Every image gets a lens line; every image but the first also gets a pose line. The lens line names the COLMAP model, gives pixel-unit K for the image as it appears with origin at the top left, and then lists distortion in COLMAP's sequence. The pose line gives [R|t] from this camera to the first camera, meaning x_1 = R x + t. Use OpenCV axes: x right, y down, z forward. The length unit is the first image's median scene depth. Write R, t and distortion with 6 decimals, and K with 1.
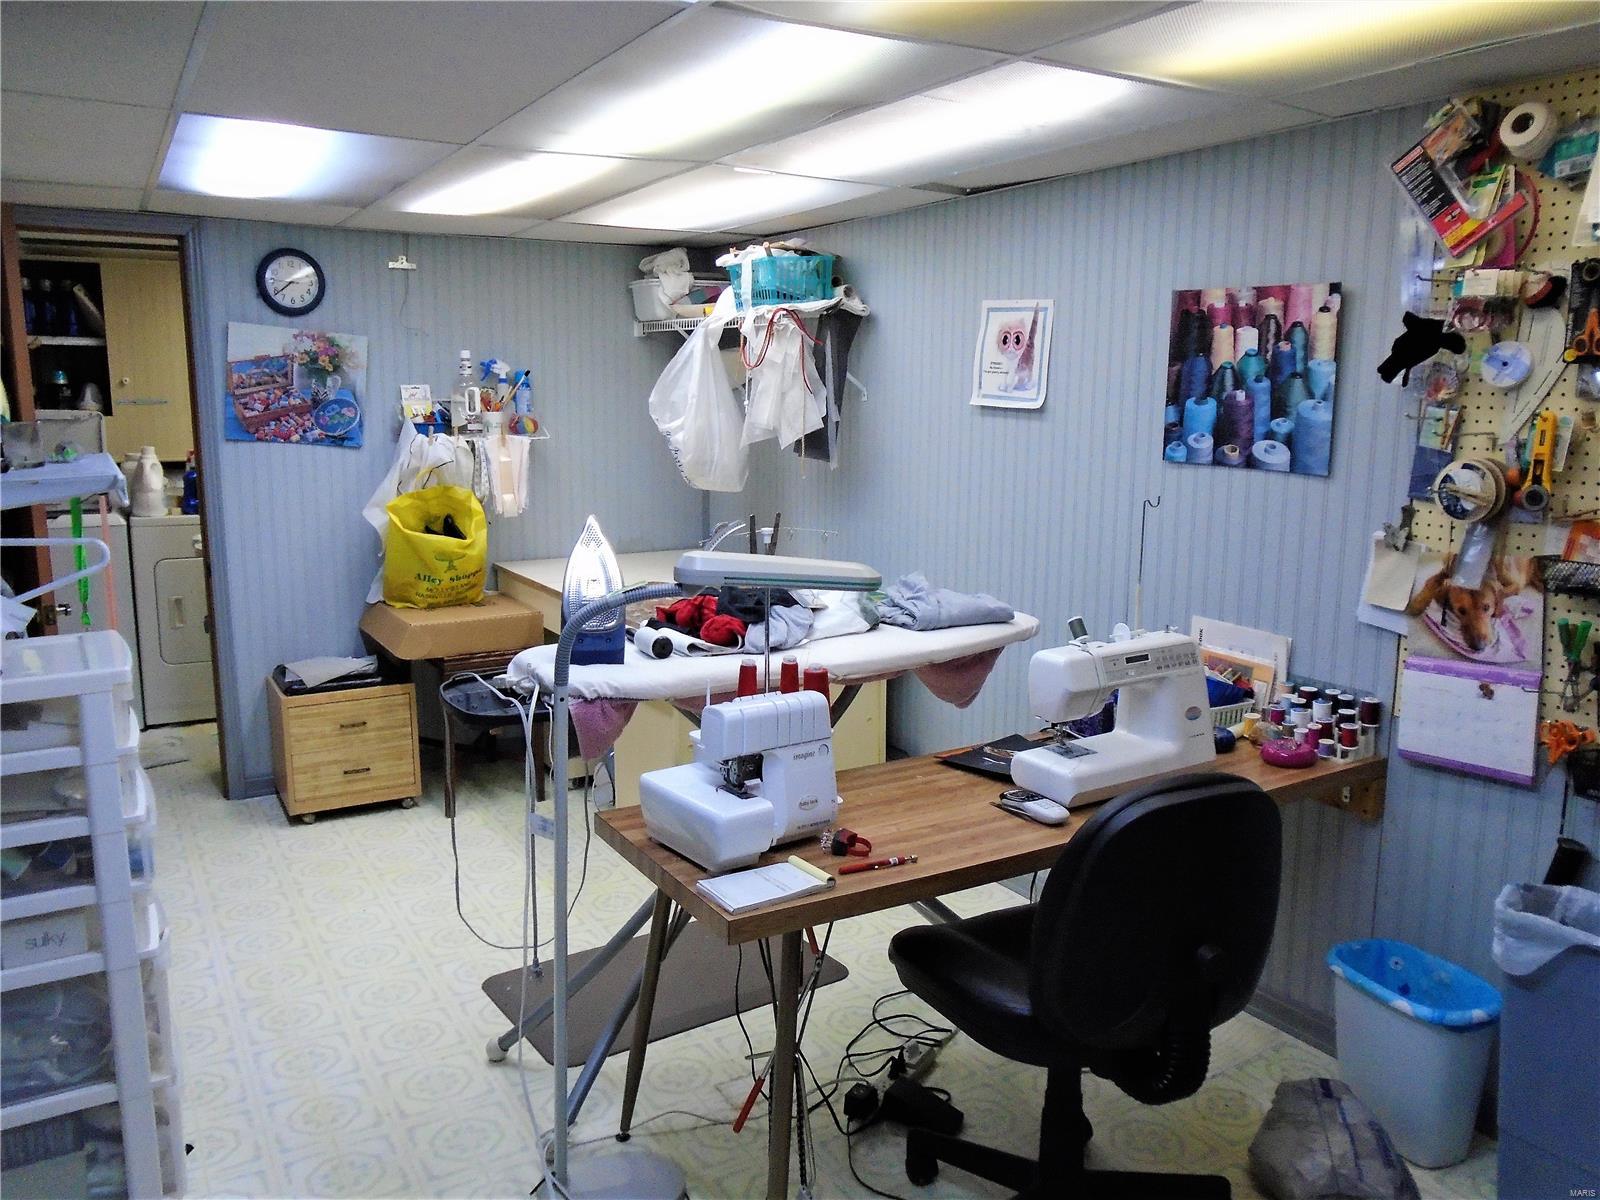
lens RADIAL K [[1222.0, 0, 800.0], [0, 1222.0, 600.0], [0, 0, 1]] dist [-0.018217, 0.009984]
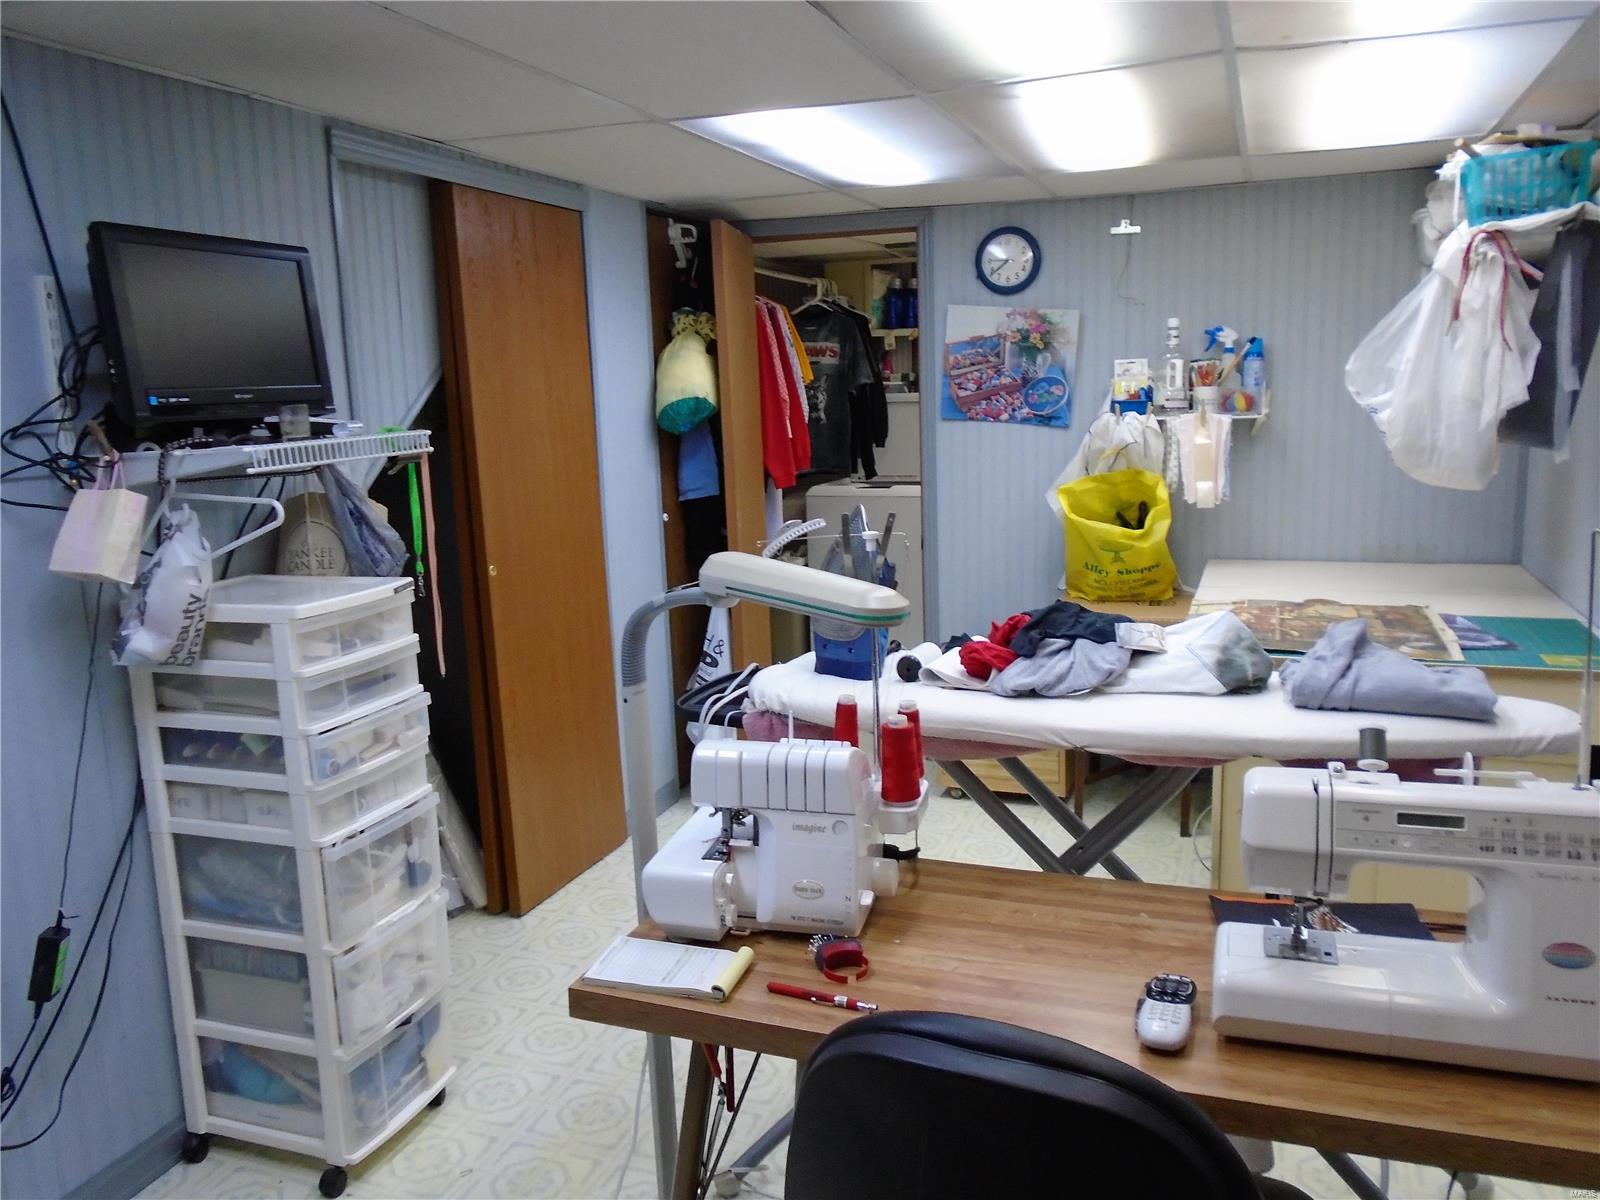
lens RADIAL K [[1229.6, 0, 800.0], [0, 1229.6, 600.0], [0, 0, 1]] dist [-0.019025, 0.002670]
pose [[0.625764, 0.110209, -0.772187, 0.302983], [-0.098400, 0.993213, 0.062013, -0.032738], [0.773781, 0.037178, 0.632362, 0.260326]]
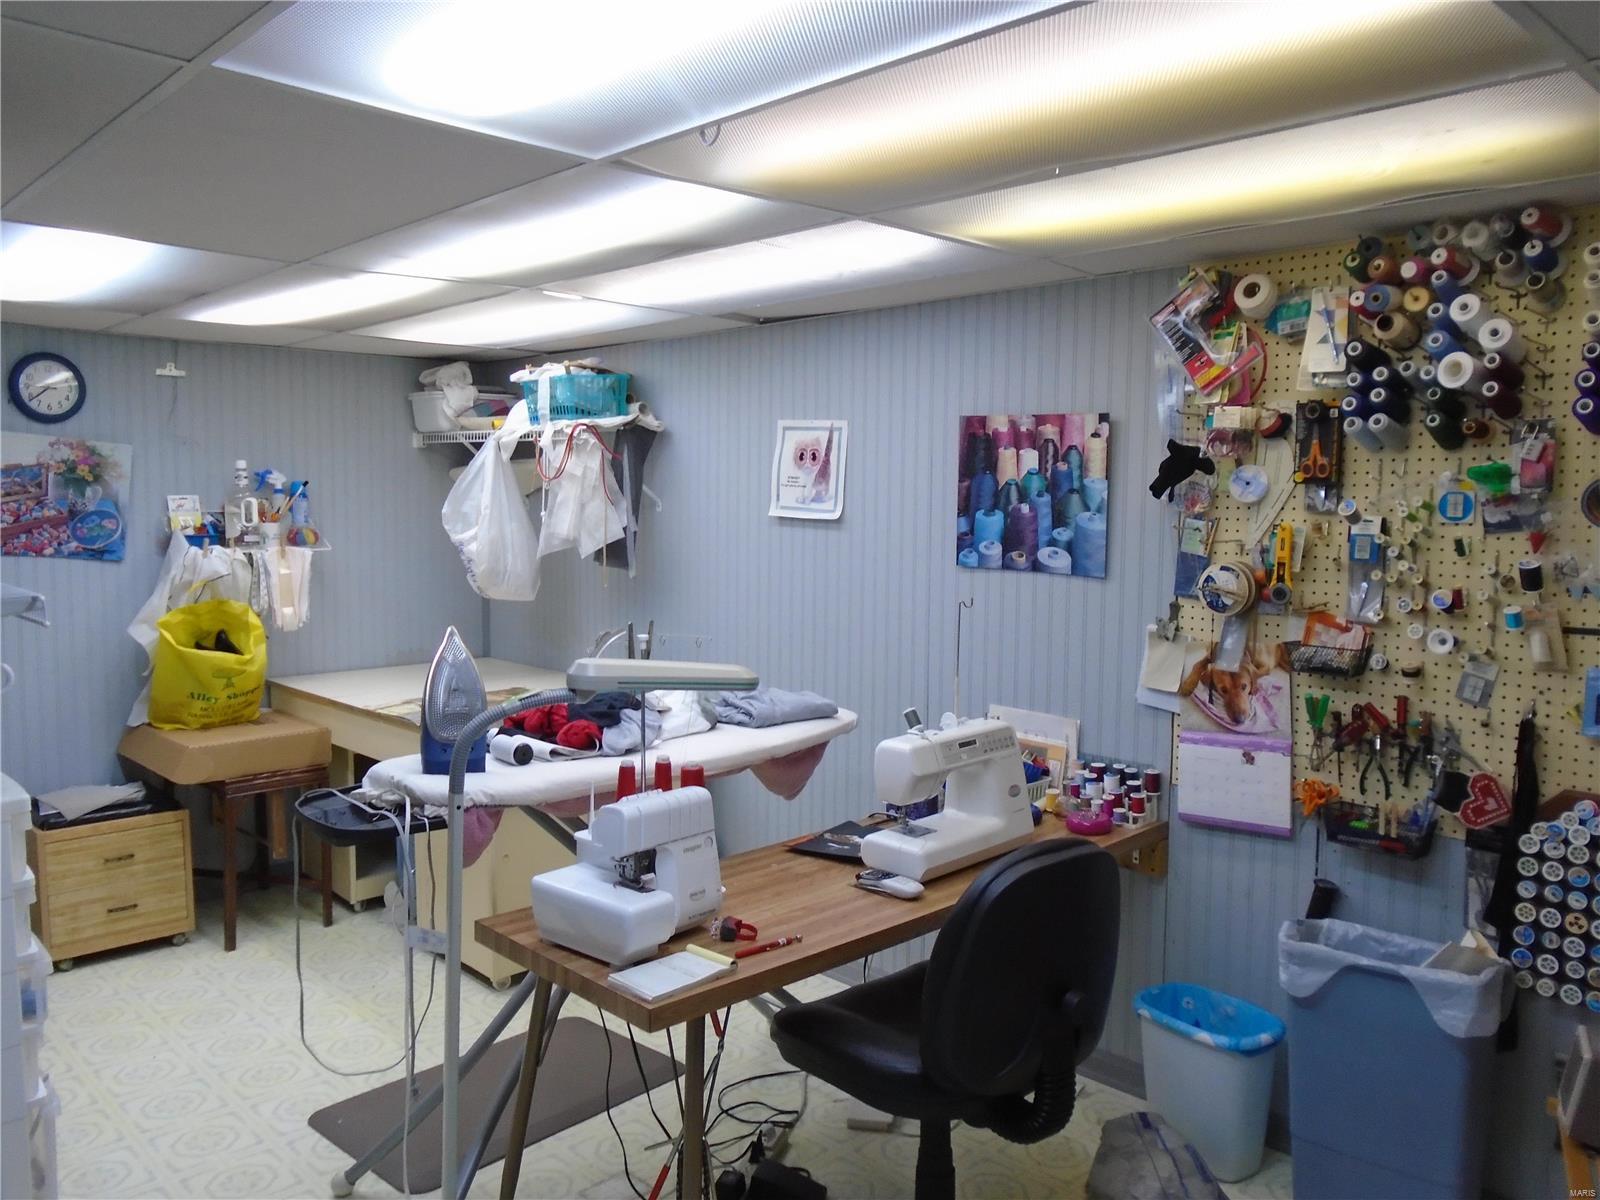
lens RADIAL K [[1222.0, 0, 800.0], [0, 1222.0, 600.0], [0, 0, 1]] dist [-0.018217, 0.009984]
pose [[0.972935, -0.018160, 0.230363, -0.075764], [0.037671, 0.996036, -0.080586, 0.000907], [-0.227987, 0.087083, 0.969762, -0.034846]]
